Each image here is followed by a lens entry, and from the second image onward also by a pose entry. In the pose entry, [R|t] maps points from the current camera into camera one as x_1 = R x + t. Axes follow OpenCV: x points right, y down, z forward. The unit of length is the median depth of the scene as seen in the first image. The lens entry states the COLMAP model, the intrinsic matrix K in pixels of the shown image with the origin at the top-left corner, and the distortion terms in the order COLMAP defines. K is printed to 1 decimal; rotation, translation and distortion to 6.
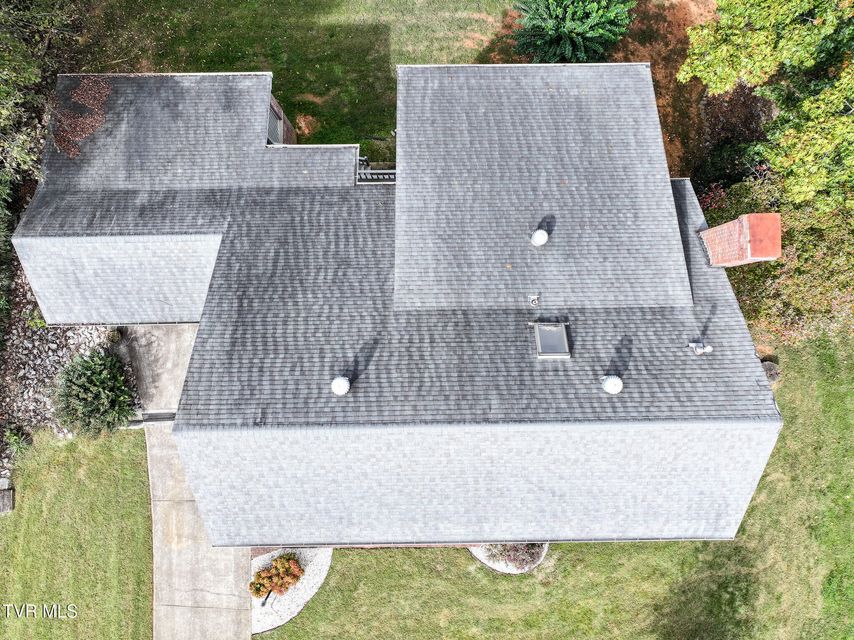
lens RADIAL K [[599.5, 0, 427.0], [0, 599.5, 320.0], [0, 0, 1]] dist [0.001641, 0.004769]
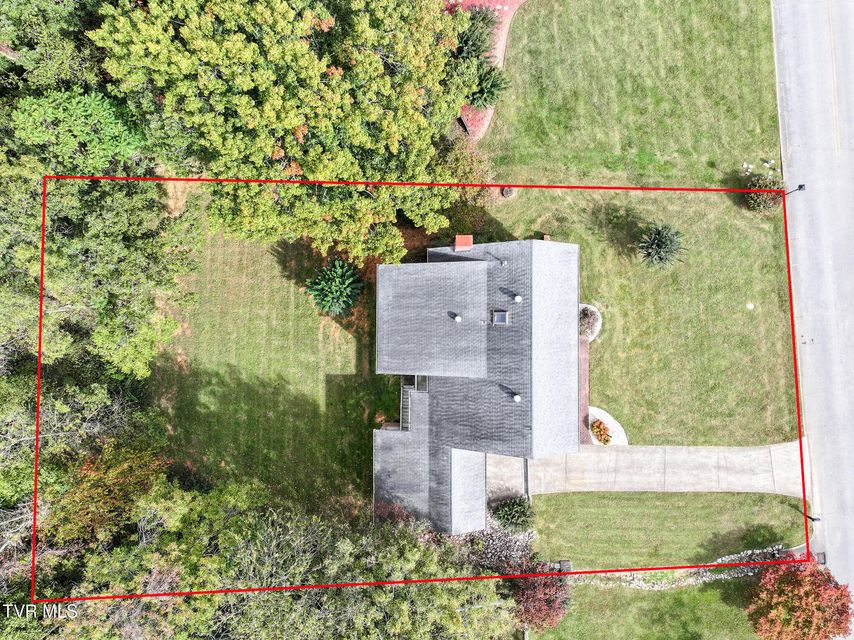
lens RADIAL K [[599.5, 0, 427.0], [0, 599.5, 320.0], [0, 0, 1]] dist [0.001641, 0.004769]
pose [[0.016306, -0.999760, 0.014603, 0.148591], [0.999862, 0.016350, 0.002949, -0.281290], [-0.003187, 0.014552, 0.999889, -1.545532]]
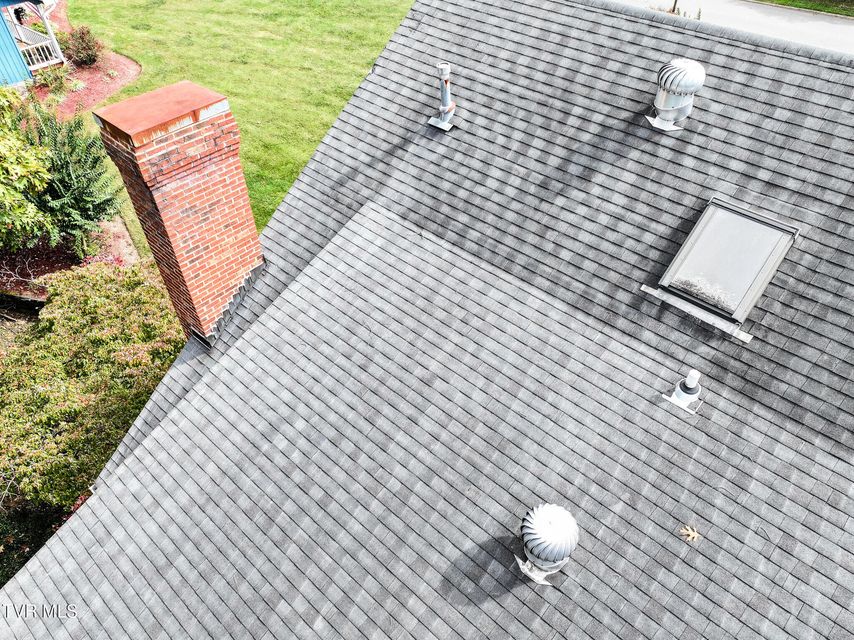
lens RADIAL K [[599.5, 0, 427.0], [0, 599.5, 320.0], [0, 0, 1]] dist [0.001641, 0.004769]
pose [[-0.740899, -0.458637, 0.490633, 0.140433], [0.671605, -0.501762, 0.545144, -0.288819], [-0.003842, 0.733408, 0.679778, 0.745654]]
